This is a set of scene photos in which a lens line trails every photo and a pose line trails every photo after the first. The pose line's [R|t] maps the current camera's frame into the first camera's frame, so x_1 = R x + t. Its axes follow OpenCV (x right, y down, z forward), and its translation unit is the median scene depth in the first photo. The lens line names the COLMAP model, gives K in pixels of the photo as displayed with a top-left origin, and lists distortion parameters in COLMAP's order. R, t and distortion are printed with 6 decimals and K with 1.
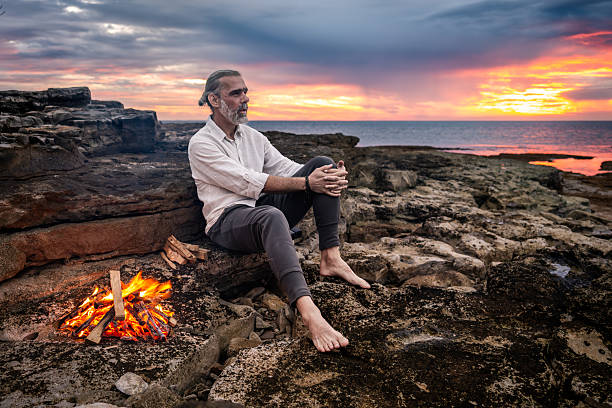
lens RADIAL K [[569.8, 0, 279.3], [0, 569.8, 205.8], [0, 0, 1]] dist [0.003930, 0.000000]
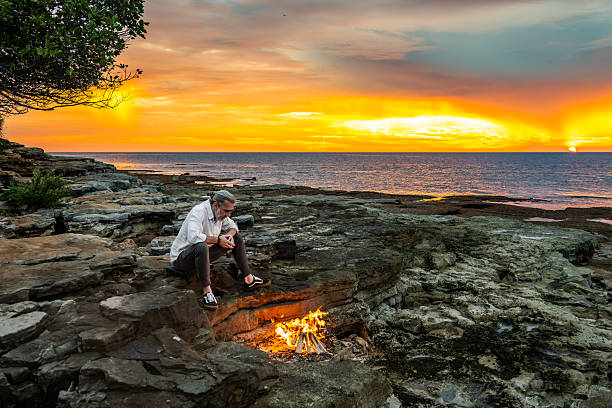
lens RADIAL K [[616.0, 0, 304.0], [0, 616.0, 202.3], [0, 0, 1]] dist [0.003452, 0.000000]
pose [[0.996675, 0.006000, -0.081264, -0.036640], [-0.011025, 0.998045, -0.061526, -0.209381], [0.080736, 0.062217, 0.994792, -1.369185]]
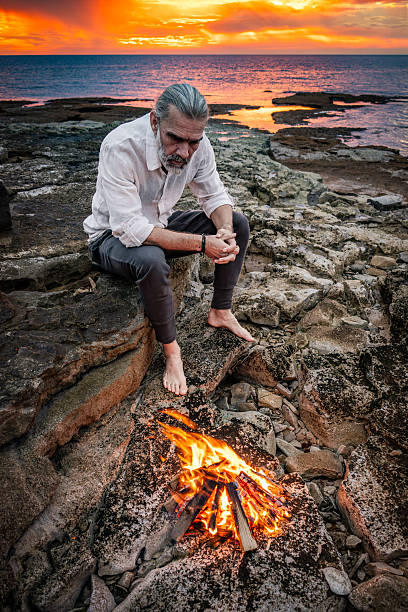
lens RADIAL K [[509.1, 0, 250.9], [0, 509.1, 380.0], [0, 0, 1]] dist [-0.014779, 0.020005]
pose [[0.855684, -0.280118, 0.435130, -0.407599], [0.076065, 0.899781, 0.429660, -0.245900], [-0.511877, -0.334556, 0.791236, 0.283745]]
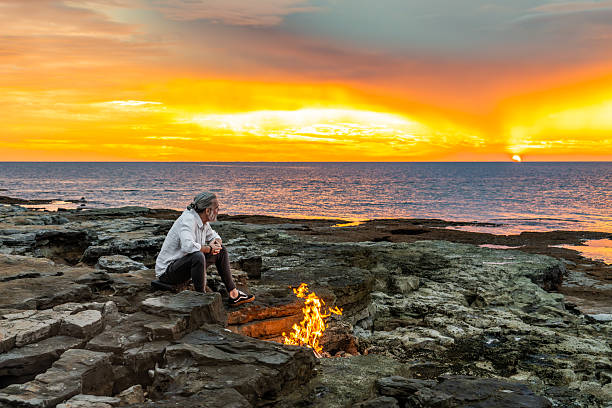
lens RADIAL K [[931.8, 0, 304.1], [0, 931.8, 206.4], [0, 0, 1]] dist [0.030990, 0.000000]
pose [[0.994308, -0.005816, 0.106387, -0.516207], [0.015901, 0.995427, -0.094196, -0.058664], [-0.105352, 0.095352, 0.989853, -2.315110]]
